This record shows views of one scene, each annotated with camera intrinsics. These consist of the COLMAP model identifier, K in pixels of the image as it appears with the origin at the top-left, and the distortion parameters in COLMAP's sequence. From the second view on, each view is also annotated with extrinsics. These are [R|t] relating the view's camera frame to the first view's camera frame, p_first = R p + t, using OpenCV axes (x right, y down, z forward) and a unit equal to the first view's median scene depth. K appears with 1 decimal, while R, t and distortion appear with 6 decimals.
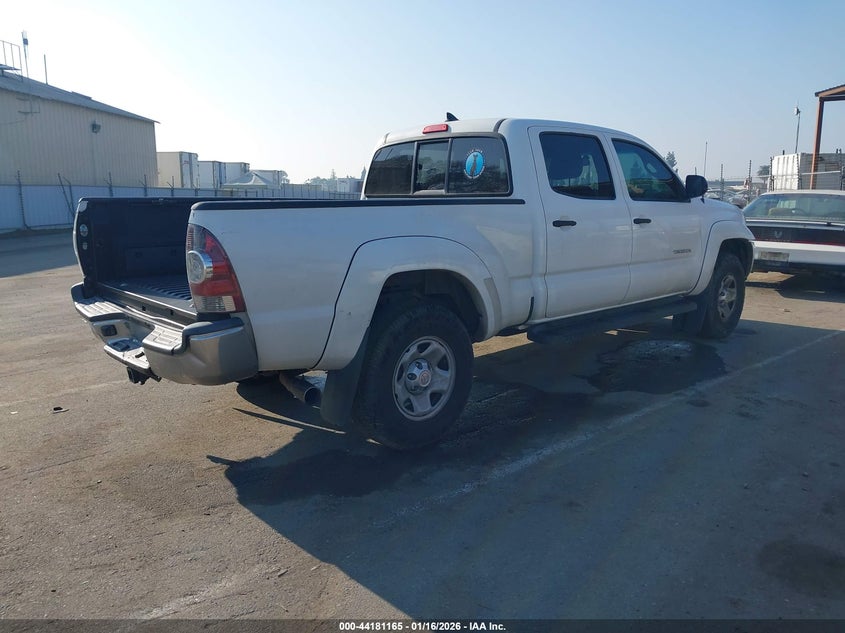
lens RADIAL K [[663.1, 0, 439.4], [0, 663.1, 316.6], [0, 0, 1]] dist [-0.005421, -0.002315]
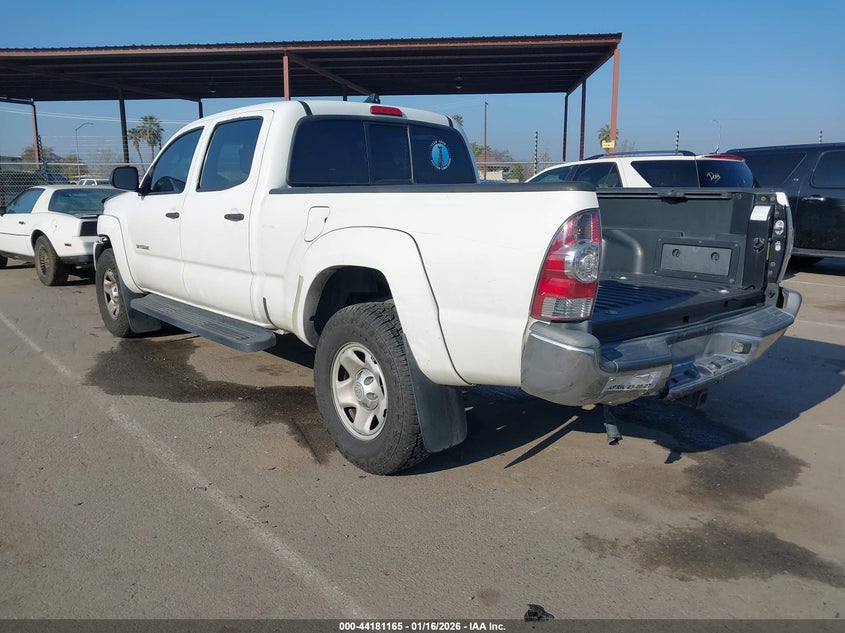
lens RADIAL K [[663.1, 0, 439.4], [0, 663.1, 316.6], [0, 0, 1]] dist [-0.005421, -0.002315]
pose [[0.002027, -0.178662, 0.983908, -1.041271], [0.130910, 0.975491, 0.176863, -0.176126], [-0.991392, 0.128445, 0.025366, 1.050900]]
